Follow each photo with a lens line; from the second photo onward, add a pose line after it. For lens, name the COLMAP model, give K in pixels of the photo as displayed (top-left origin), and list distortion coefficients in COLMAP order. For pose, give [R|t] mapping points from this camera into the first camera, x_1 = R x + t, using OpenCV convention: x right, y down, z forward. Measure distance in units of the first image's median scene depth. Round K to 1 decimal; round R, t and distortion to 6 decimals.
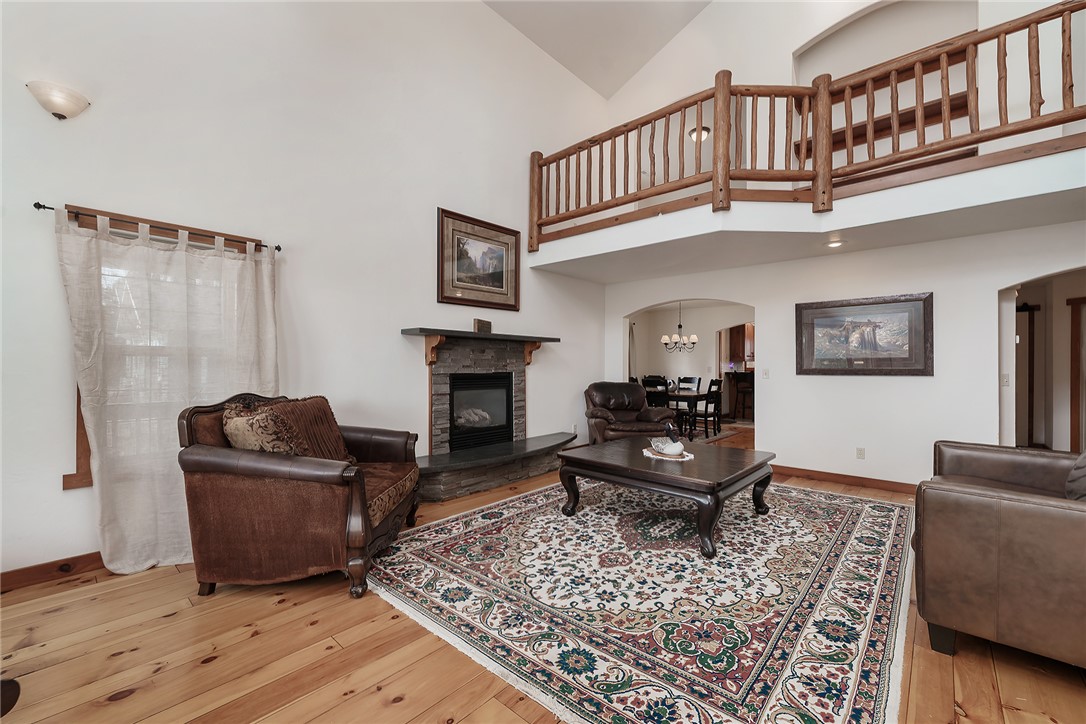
lens RADIAL K [[447.5, 0, 539.1], [0, 447.5, 357.2], [0, 0, 1]] dist [0.006661, -0.002660]
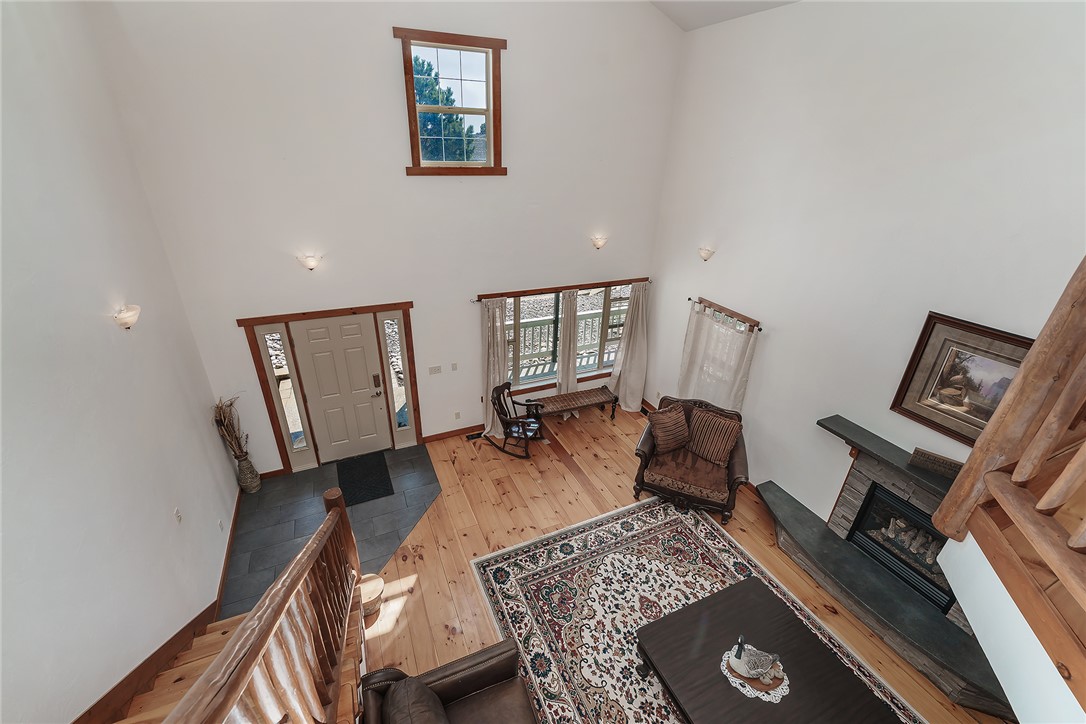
lens RADIAL K [[447.5, 0, 540.8], [0, 447.5, 355.9], [0, 0, 1]] dist [0.006661, -0.002660]
pose [[-0.395755, 0.376908, -0.837448, 1.214064], [-0.019617, 0.908221, 0.418031, -0.914962], [0.918147, 0.181866, -0.352039, 1.000186]]
